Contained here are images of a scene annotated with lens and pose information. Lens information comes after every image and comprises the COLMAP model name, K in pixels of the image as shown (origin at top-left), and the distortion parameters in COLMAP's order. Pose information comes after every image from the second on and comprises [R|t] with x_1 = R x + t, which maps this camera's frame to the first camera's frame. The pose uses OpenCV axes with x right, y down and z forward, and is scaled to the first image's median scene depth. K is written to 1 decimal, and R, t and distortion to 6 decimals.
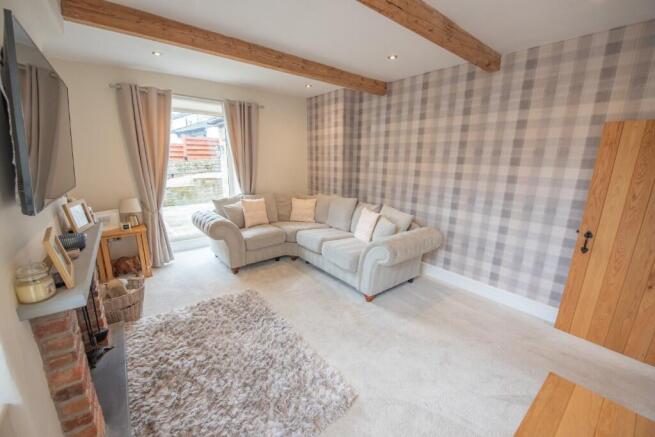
lens RADIAL K [[260.8, 0, 327.5], [0, 260.8, 218.5], [0, 0, 1]] dist [-0.022051, -0.000092]
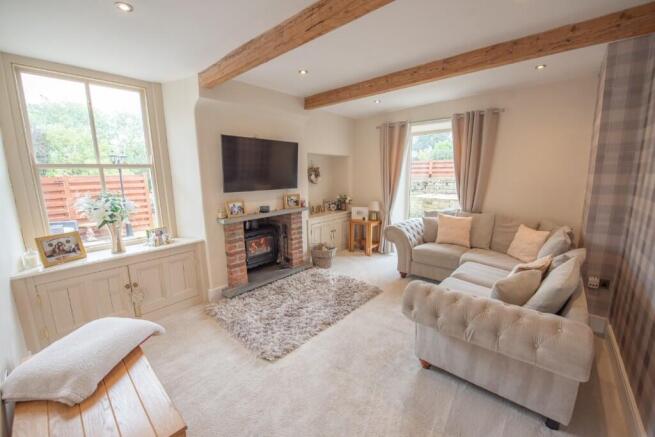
lens RADIAL K [[260.8, 0, 327.5], [0, 260.8, 218.5], [0, 0, 1]] dist [-0.022051, -0.000092]
pose [[0.167164, 0.149161, -0.974580, 0.651370], [-0.200859, 0.972911, 0.114453, -0.095254], [0.965252, 0.176621, 0.192596, 0.460355]]
